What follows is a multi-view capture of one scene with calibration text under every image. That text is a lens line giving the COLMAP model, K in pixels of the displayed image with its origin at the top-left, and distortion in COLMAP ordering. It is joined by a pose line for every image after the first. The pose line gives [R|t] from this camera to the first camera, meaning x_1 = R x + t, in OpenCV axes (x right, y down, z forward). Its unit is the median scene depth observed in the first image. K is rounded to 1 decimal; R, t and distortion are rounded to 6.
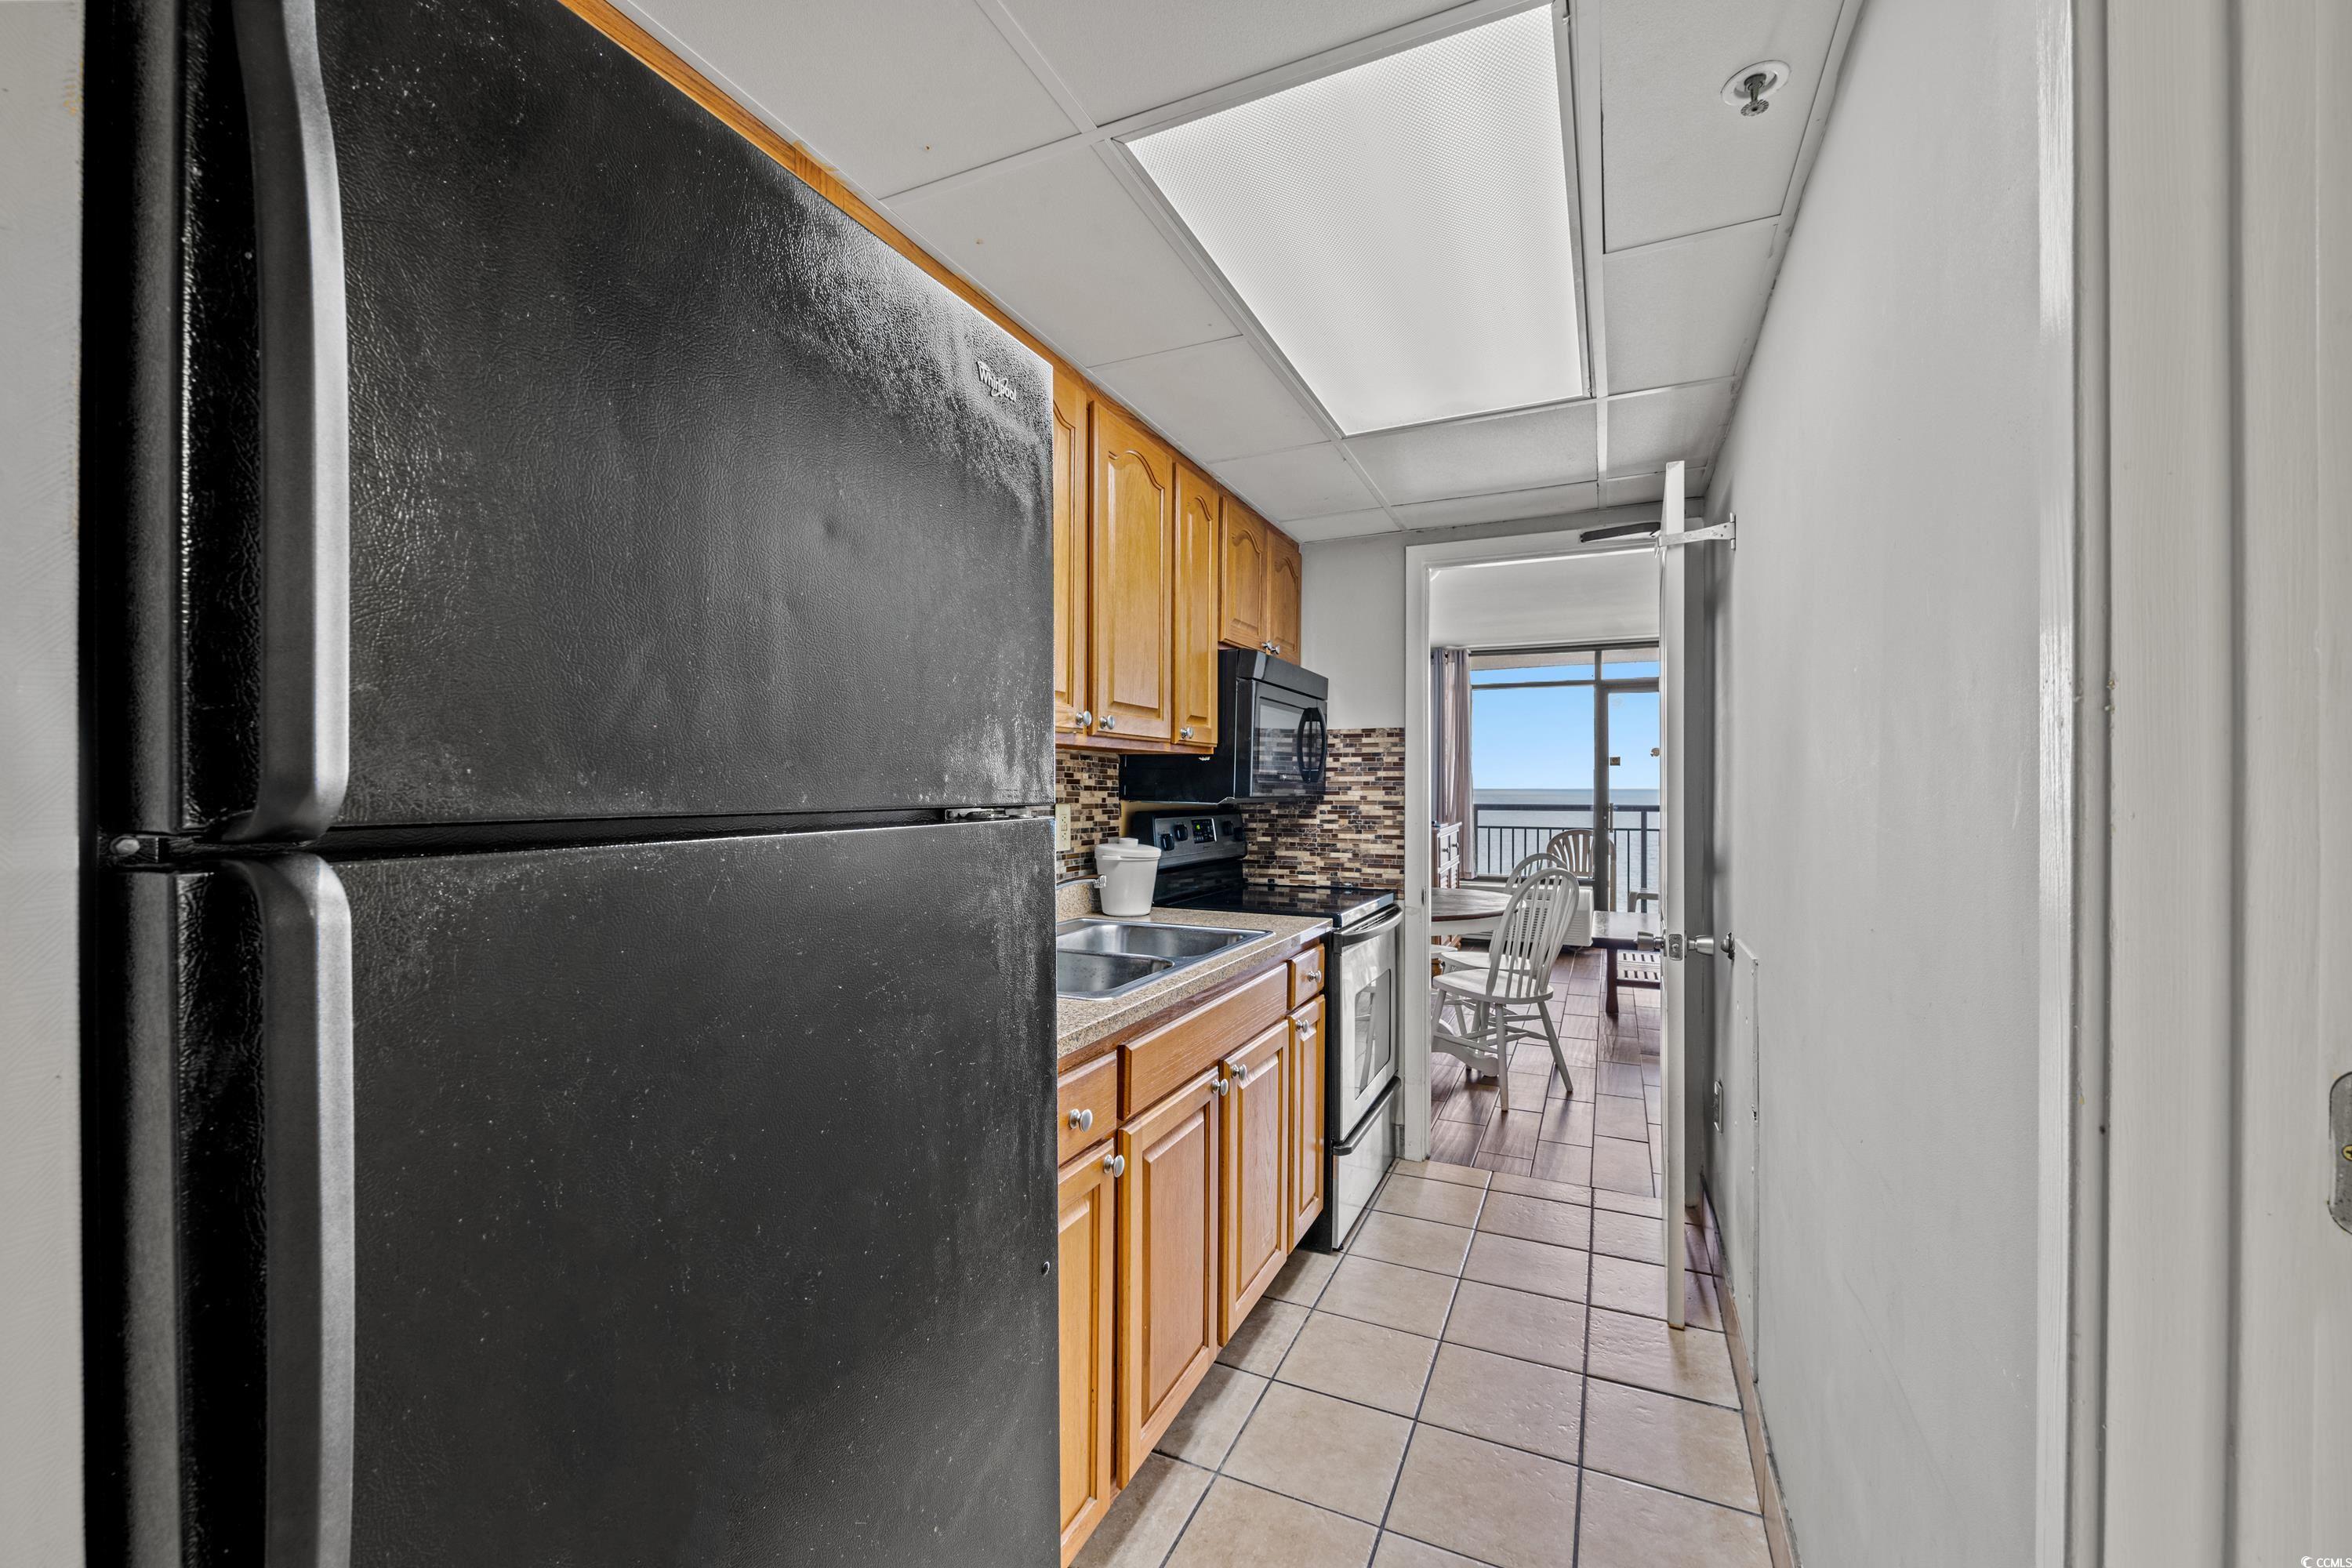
lens RADIAL K [[920.3, 0, 1188.4], [0, 920.3, 780.9], [0, 0, 1]] dist [-0.001606, -0.000081]
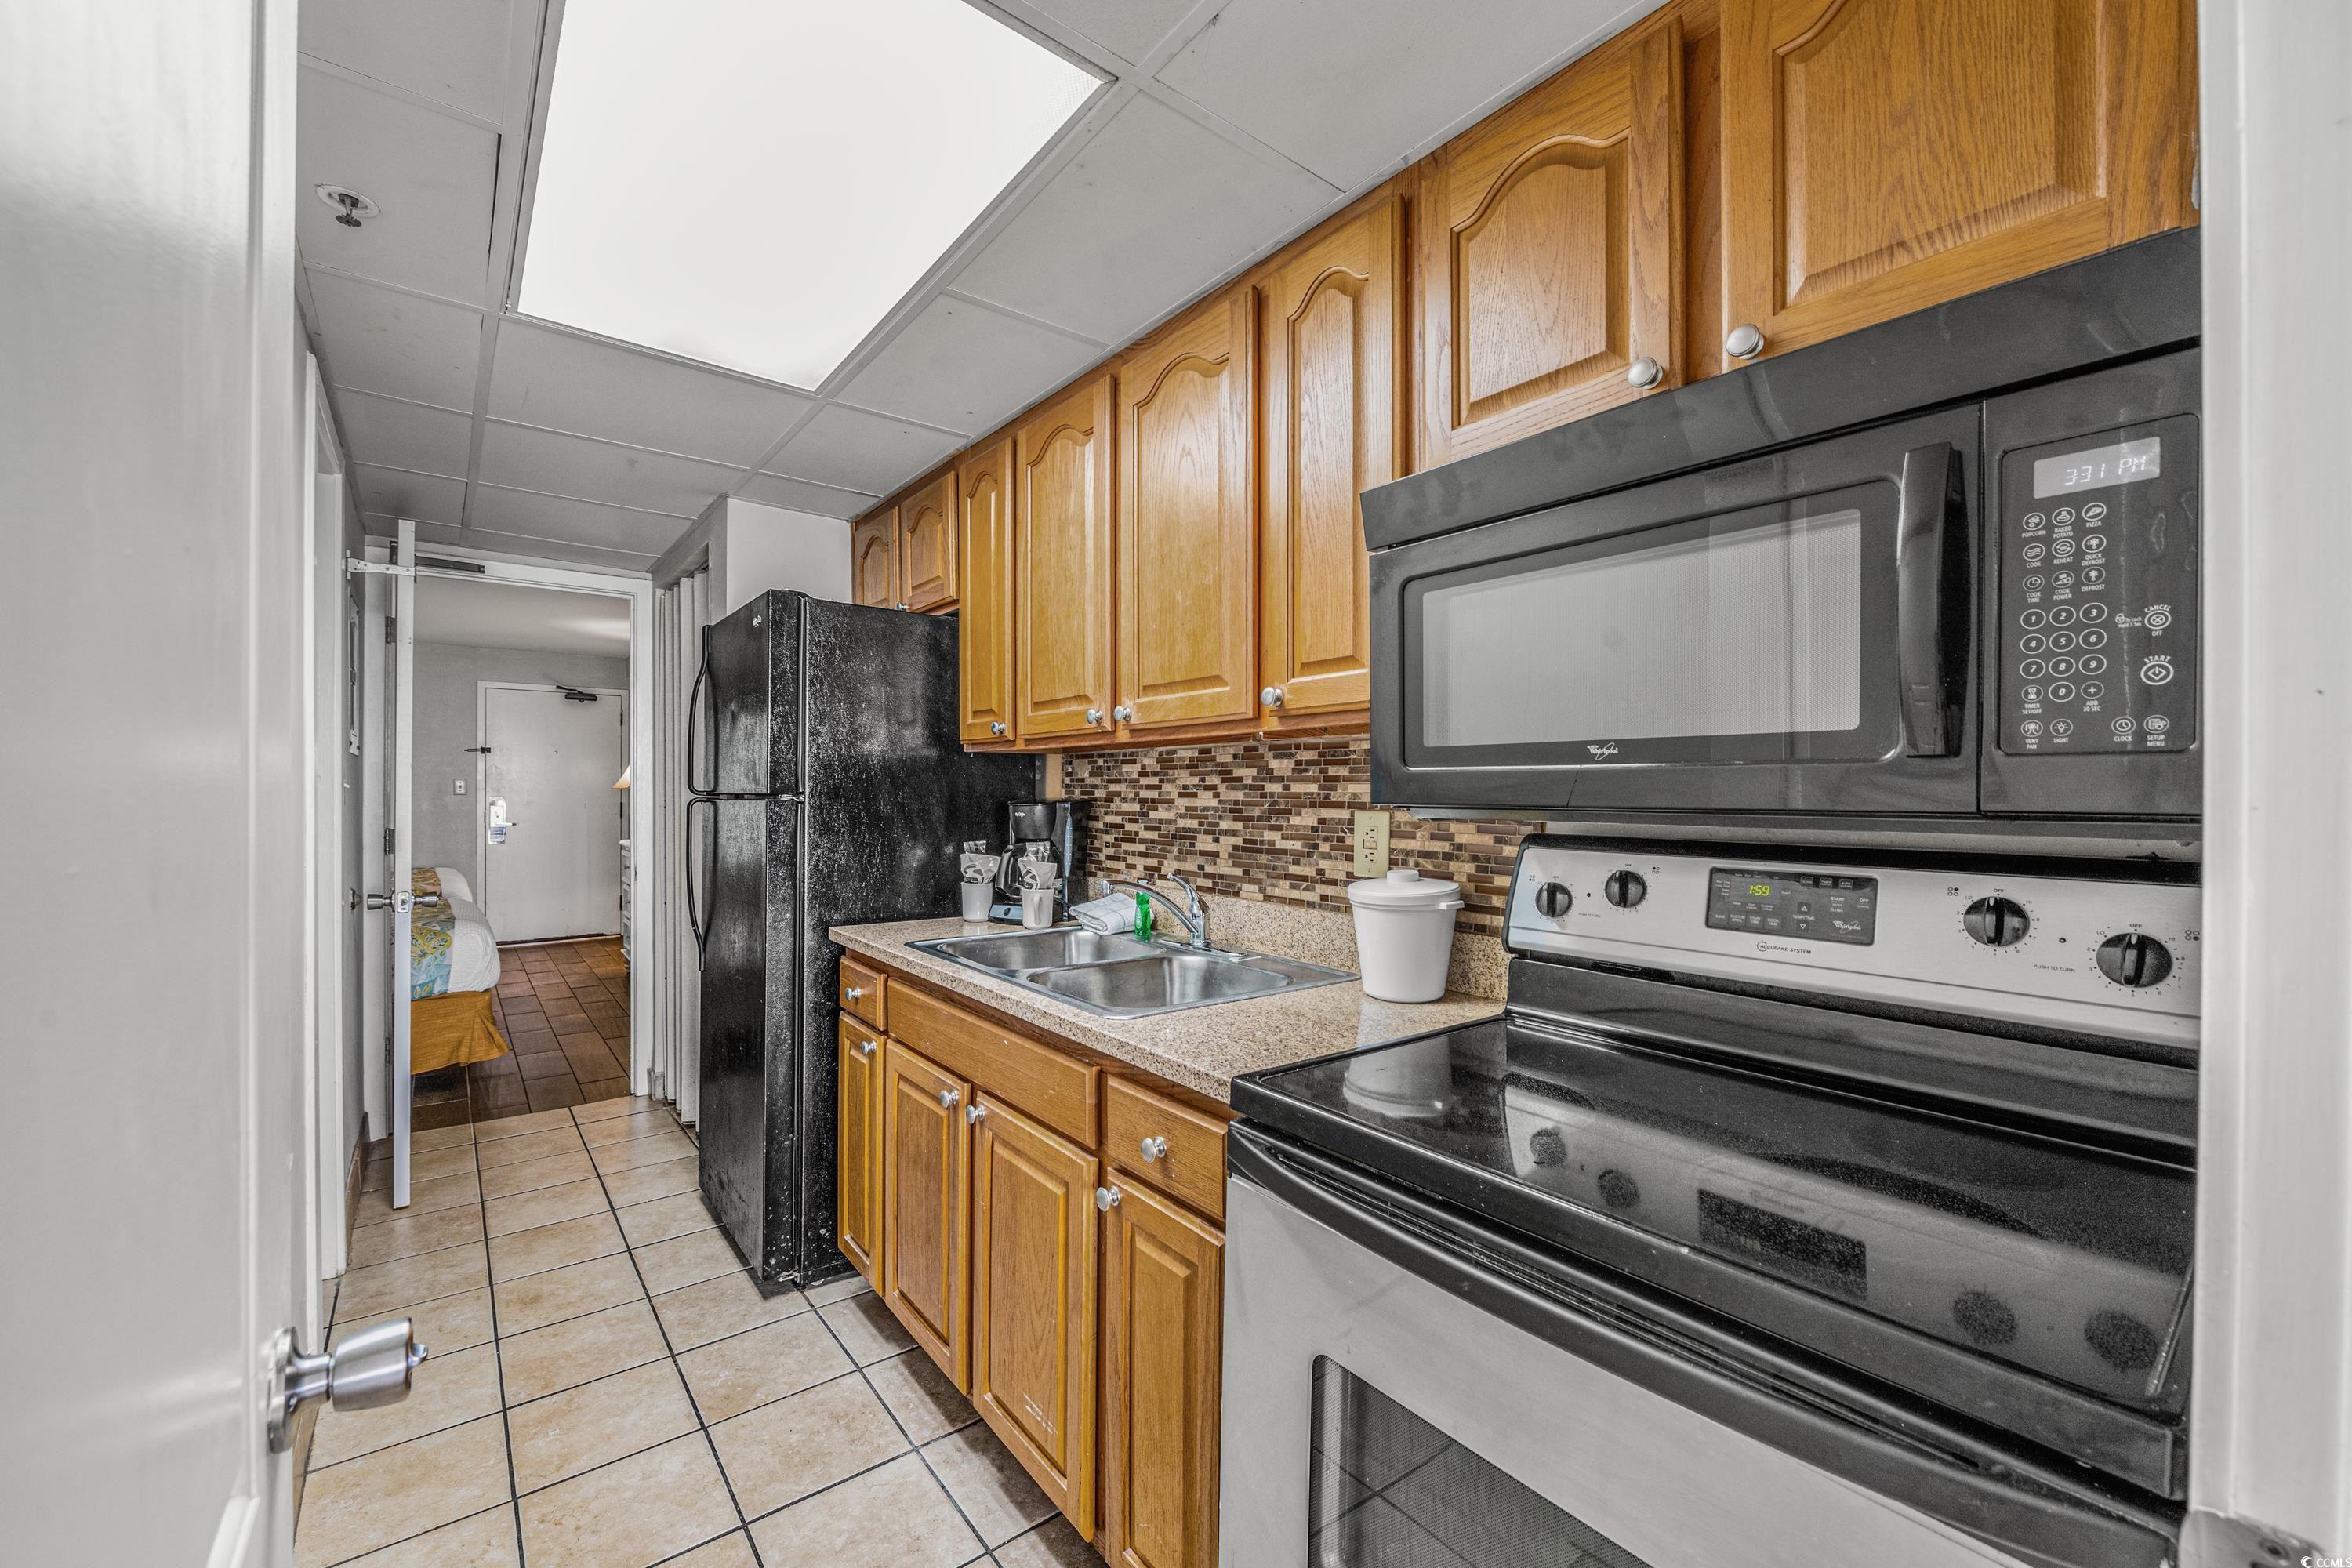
lens RADIAL K [[920.3, 0, 1173.7], [0, 920.3, 796.9], [0, 0, 1]] dist [-0.001606, -0.000081]
pose [[-0.460224, 0.000158, -0.887803, 0.536023], [-0.000052, 1.000000, 0.000205, 0.013561], [0.887803, 0.000140, -0.460224, 1.137955]]
